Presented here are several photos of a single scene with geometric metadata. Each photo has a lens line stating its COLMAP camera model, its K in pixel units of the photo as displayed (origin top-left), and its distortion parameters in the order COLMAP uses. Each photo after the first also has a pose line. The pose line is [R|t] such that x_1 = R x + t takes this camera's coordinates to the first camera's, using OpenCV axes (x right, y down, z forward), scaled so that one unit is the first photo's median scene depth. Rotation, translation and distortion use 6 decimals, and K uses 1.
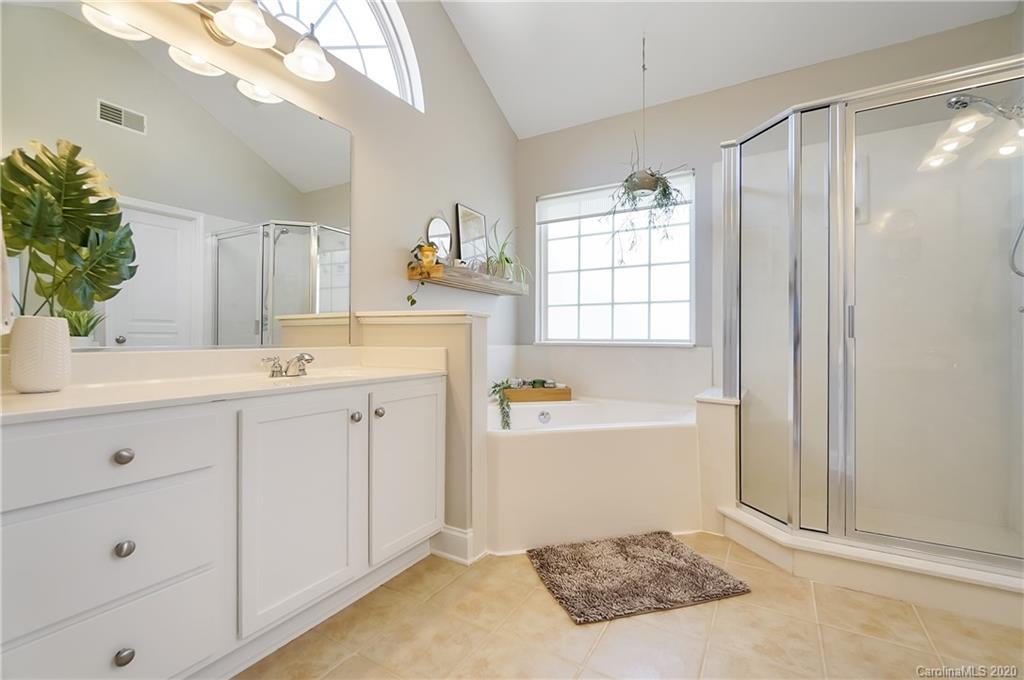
lens RADIAL K [[445.4, 0, 508.8], [0, 445.4, 338.5], [0, 0, 1]] dist [-0.008051, -0.001806]
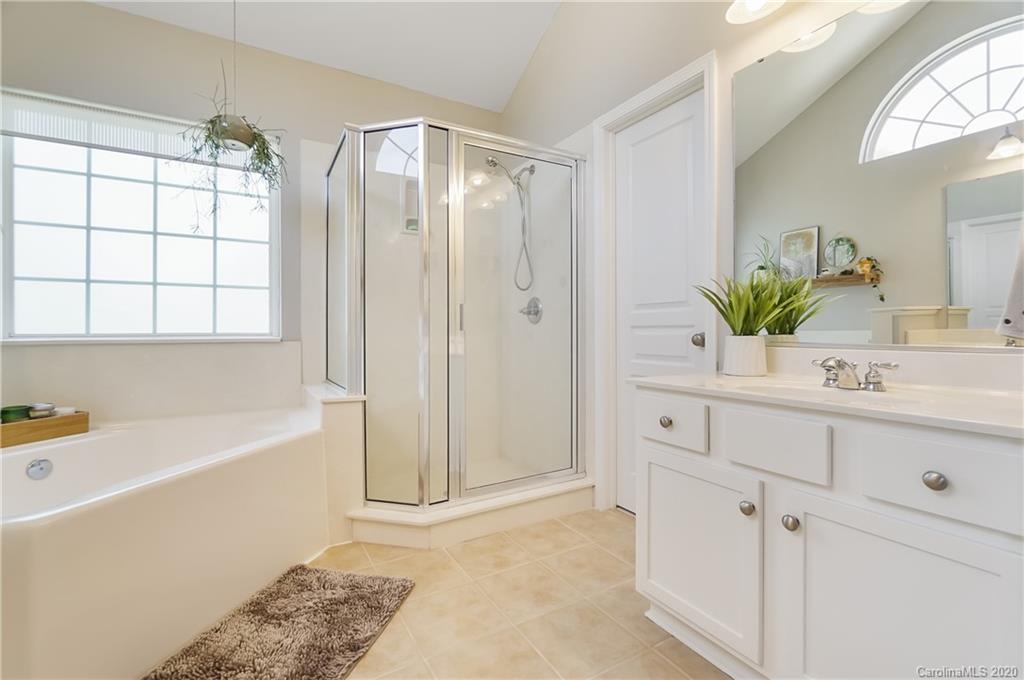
lens RADIAL K [[445.4, 0, 511.6], [0, 445.4, 329.4], [0, 0, 1]] dist [-0.008051, -0.001806]
pose [[0.476234, -0.006596, 0.879294, -0.184819], [0.003758, 0.999978, 0.005466, -0.010747], [-0.879311, 0.000701, 0.476248, 0.254628]]
